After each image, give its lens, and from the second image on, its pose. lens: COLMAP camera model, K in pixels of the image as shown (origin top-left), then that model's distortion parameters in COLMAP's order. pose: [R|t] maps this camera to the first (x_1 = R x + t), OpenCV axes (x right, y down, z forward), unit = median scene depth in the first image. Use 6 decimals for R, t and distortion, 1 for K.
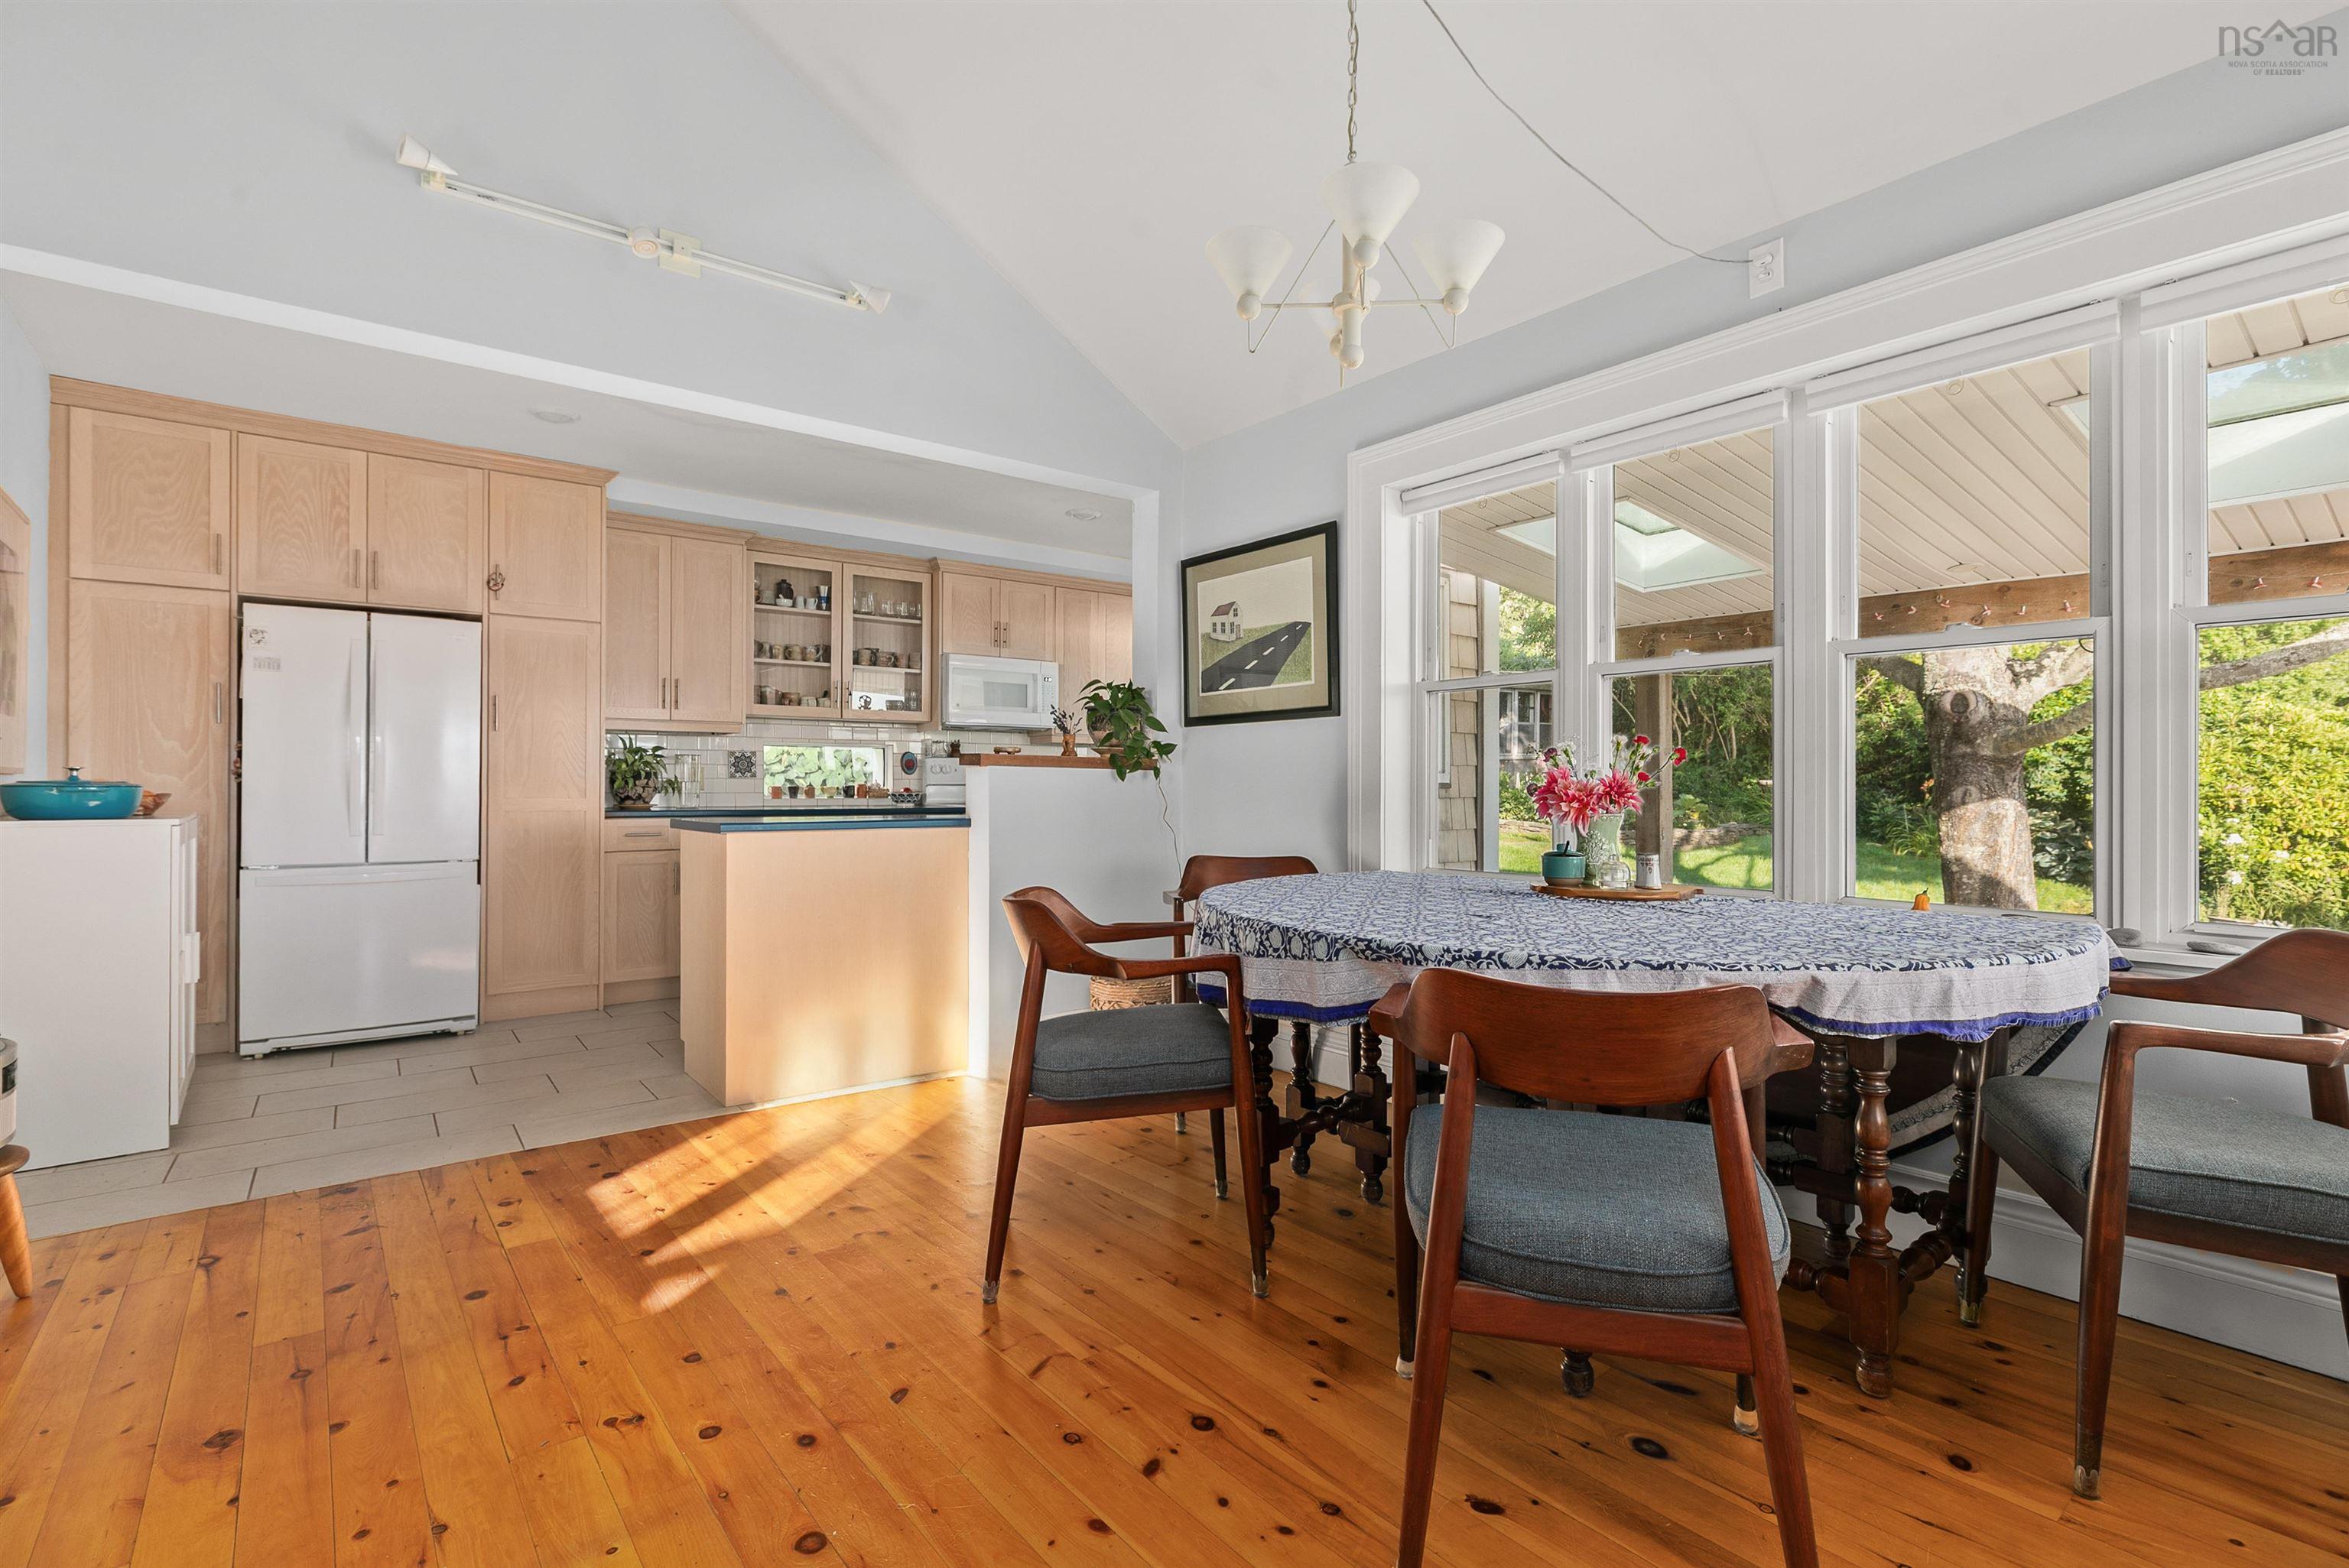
lens RADIAL K [[1067.4, 0, 1162.6], [0, 1067.4, 790.3], [0, 0, 1]] dist [0.004104, -0.000137]
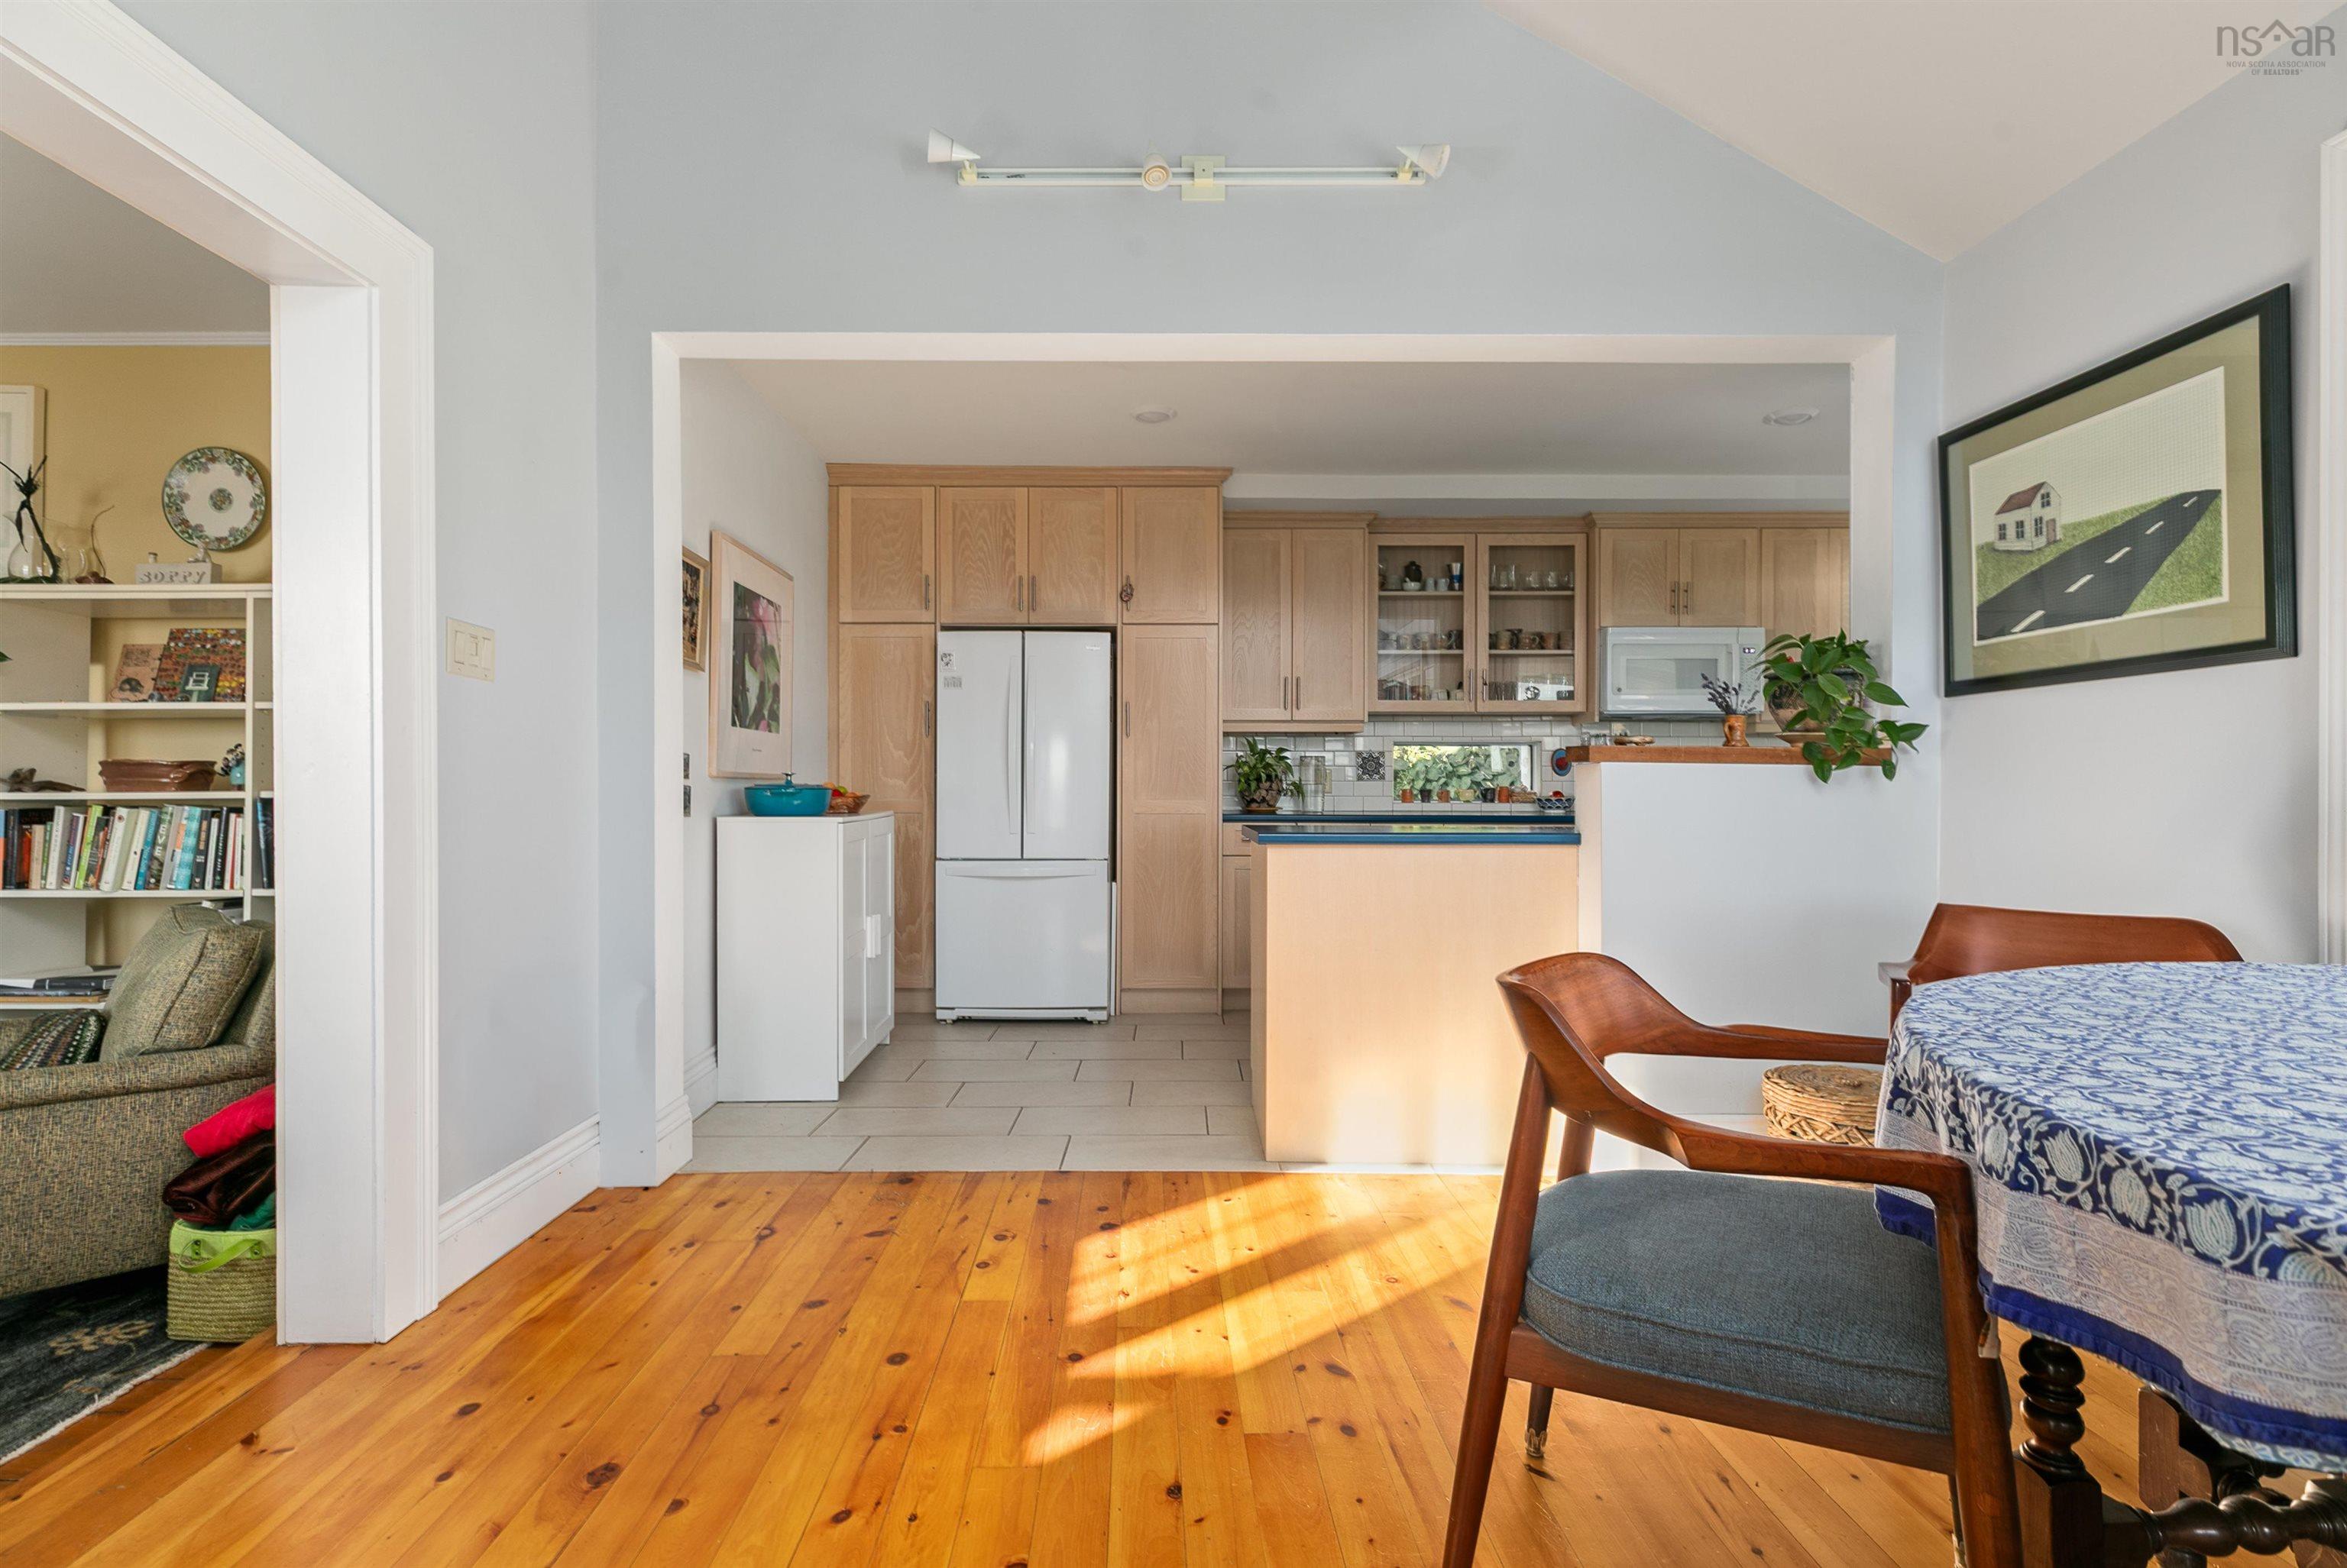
lens RADIAL K [[1066.4, 0, 1160.3], [0, 1066.4, 789.8], [0, 0, 1]] dist [0.004104, -0.000137]
pose [[0.793663, 0.001855, -0.608355, 0.042999], [-0.003446, 0.999993, -0.001446, -0.002006], [0.608348, 0.003244, 0.793664, 0.243993]]
